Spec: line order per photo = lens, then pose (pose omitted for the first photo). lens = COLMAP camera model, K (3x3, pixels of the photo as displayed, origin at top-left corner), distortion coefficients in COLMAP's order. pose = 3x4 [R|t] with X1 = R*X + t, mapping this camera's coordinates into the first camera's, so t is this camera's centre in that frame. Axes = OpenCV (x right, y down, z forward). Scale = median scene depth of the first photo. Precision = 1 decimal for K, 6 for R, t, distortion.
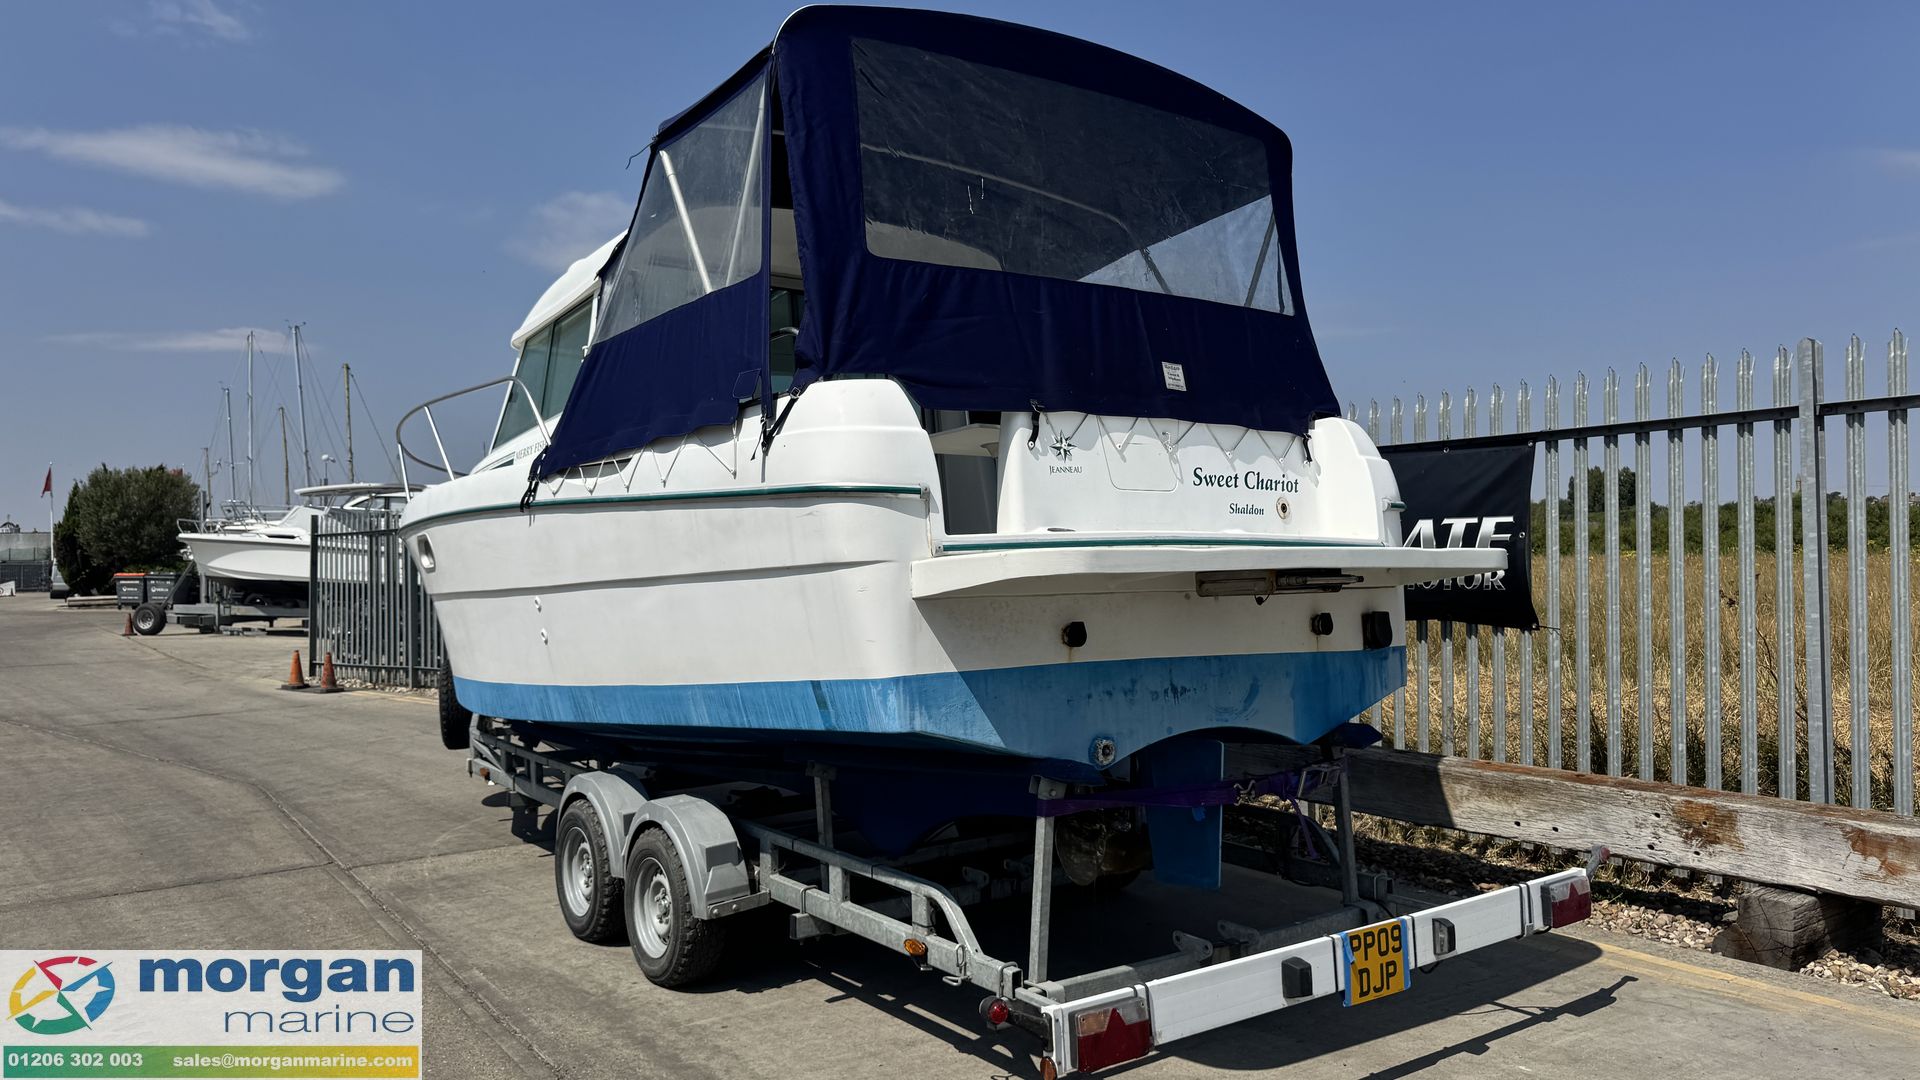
lens RADIAL K [[1290.4, 0, 967.4], [0, 1290.4, 536.2], [0, 0, 1]] dist [0.083168, -0.039394]
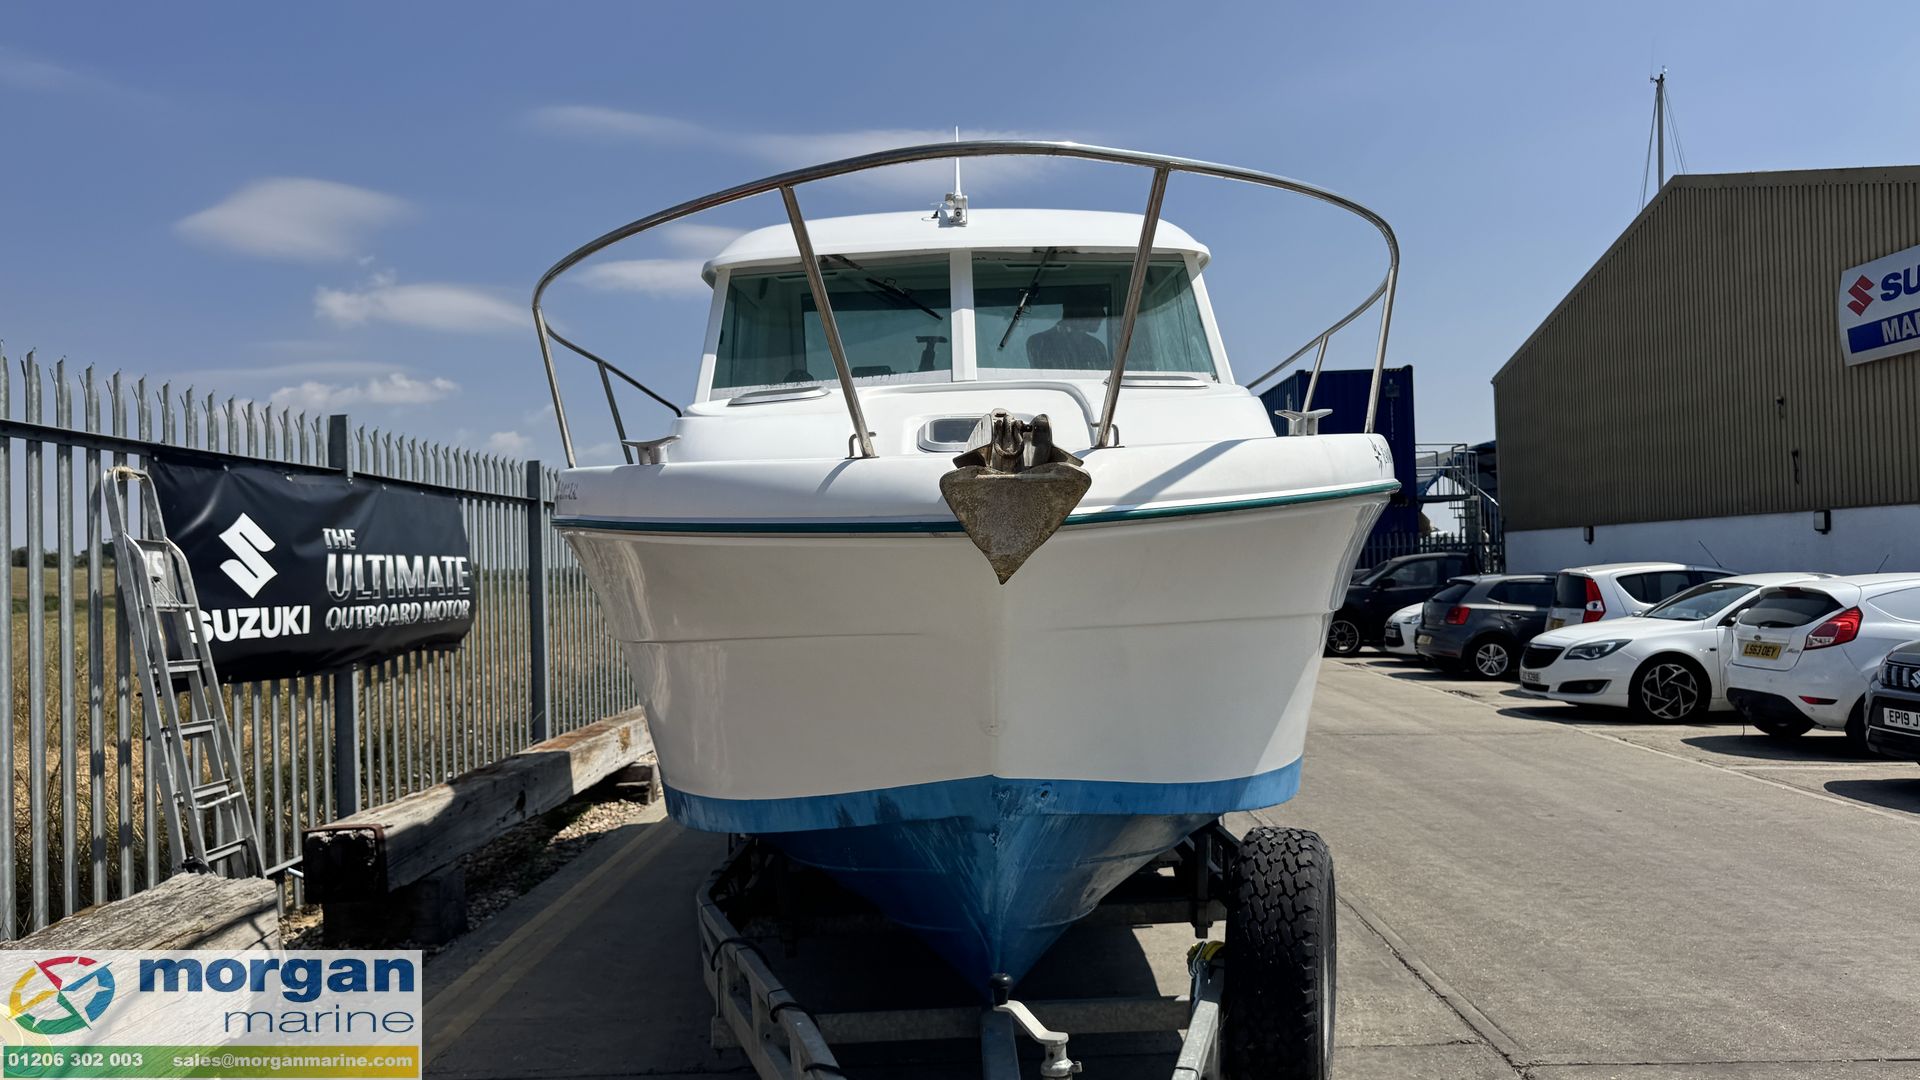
lens RADIAL K [[1290.4, 0, 959.6], [0, 1290.4, 543.3], [0, 0, 1]] dist [0.083168, -0.039394]
pose [[-0.790977, 0.051686, 0.609659, -0.724439], [0.033996, 0.998599, -0.040553, 0.041969], [-0.610900, -0.011350, -0.791626, 1.785736]]
